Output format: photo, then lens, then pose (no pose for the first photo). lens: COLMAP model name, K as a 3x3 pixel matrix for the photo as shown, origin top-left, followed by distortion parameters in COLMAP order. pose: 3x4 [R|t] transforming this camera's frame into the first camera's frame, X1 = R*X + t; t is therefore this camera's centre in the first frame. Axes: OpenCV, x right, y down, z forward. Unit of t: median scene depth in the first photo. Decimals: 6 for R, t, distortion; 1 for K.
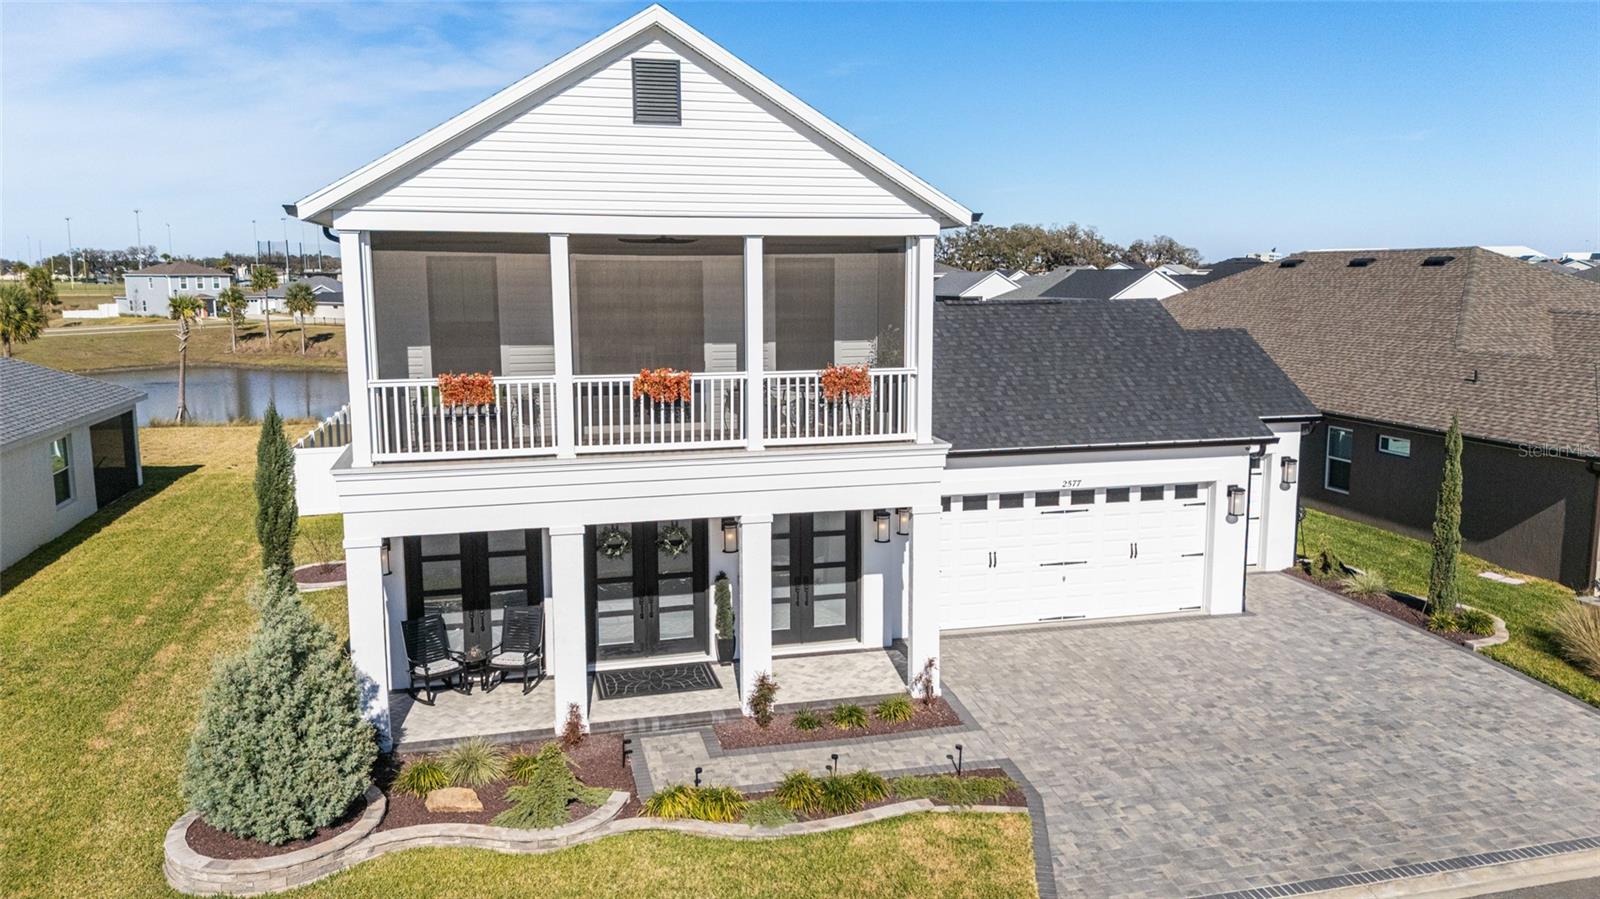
lens RADIAL K [[1173.4, 0, 802.6], [0, 1173.4, 446.7], [0, 0, 1]] dist [0.066109, -0.068395]
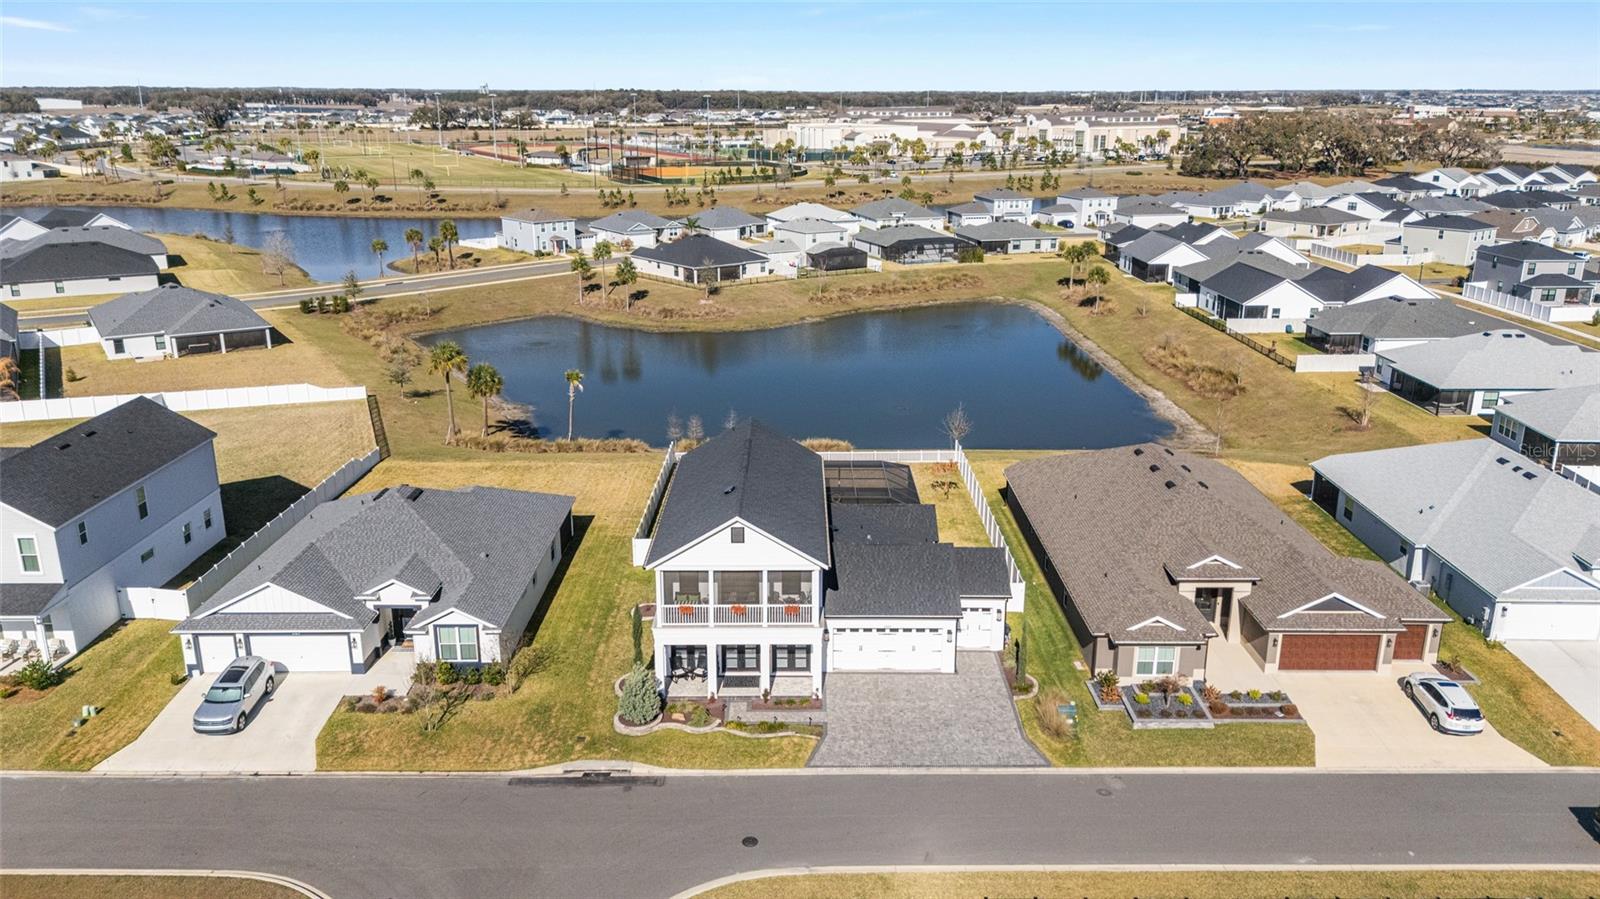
lens RADIAL K [[1168.9, 0, 800.0], [0, 1168.9, 449.5], [0, 0, 1]] dist [0.102555, -0.145436]
pose [[0.969061, 0.075623, -0.234951, 0.821151], [-0.040153, 0.987527, 0.152241, -1.029567], [0.243534, -0.138096, 0.960011, -2.195427]]
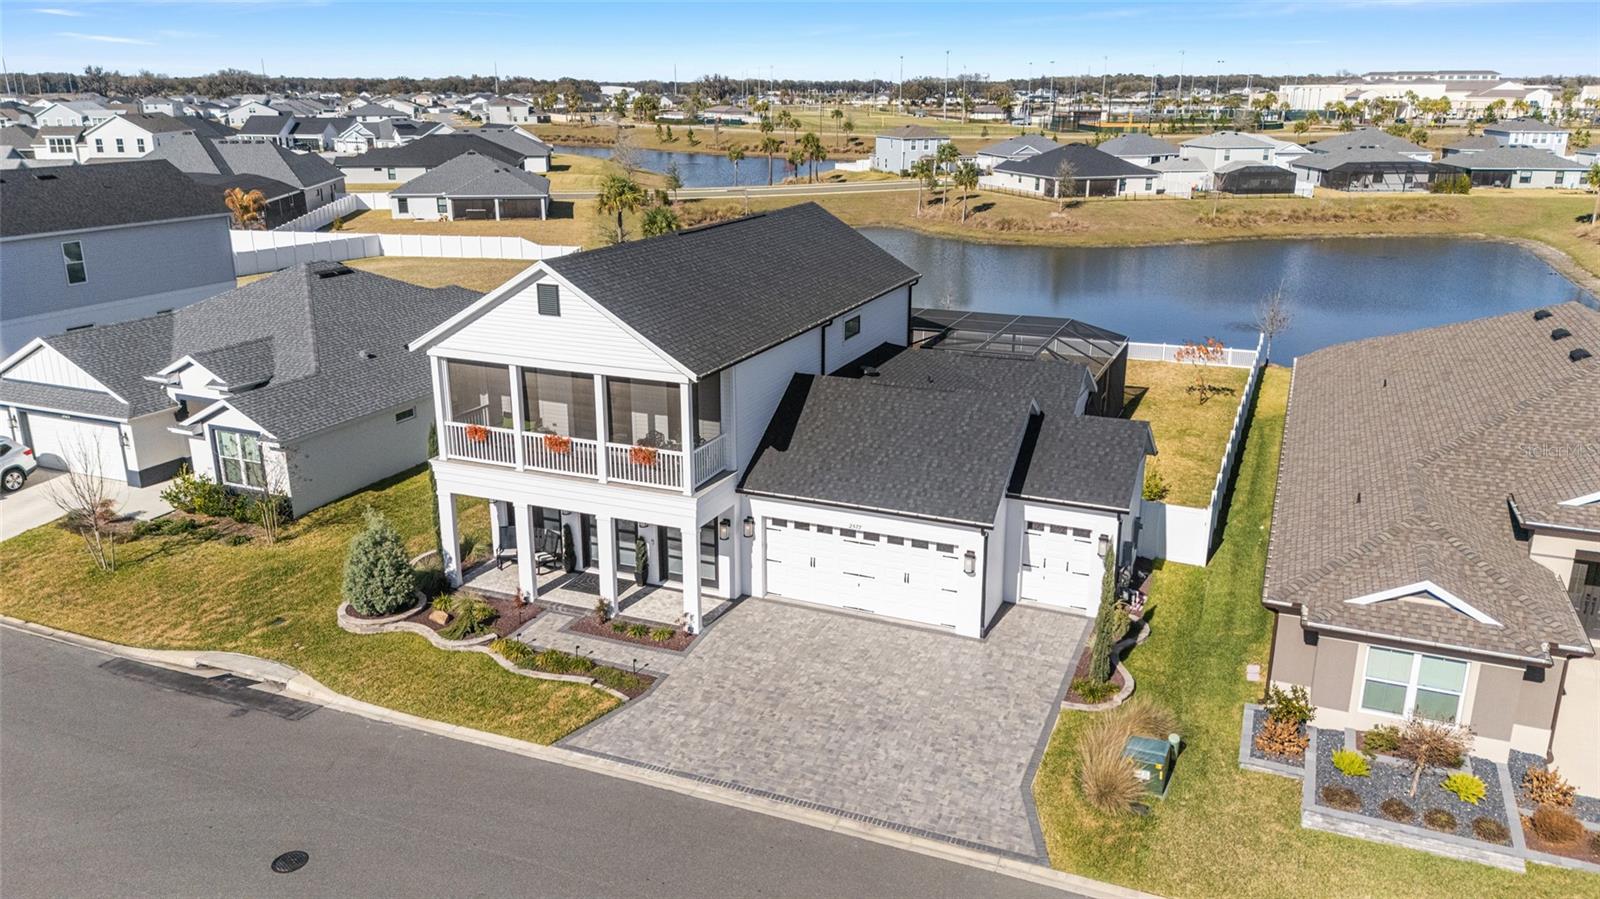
lens RADIAL K [[1173.4, 0, 802.6], [0, 1173.4, 446.7], [0, 0, 1]] dist [0.066109, -0.068395]
pose [[0.793963, 0.181274, -0.580313, 1.273529], [-0.093046, 0.979500, 0.178668, -0.412418], [0.600804, -0.087860, 0.794553, -0.294012]]
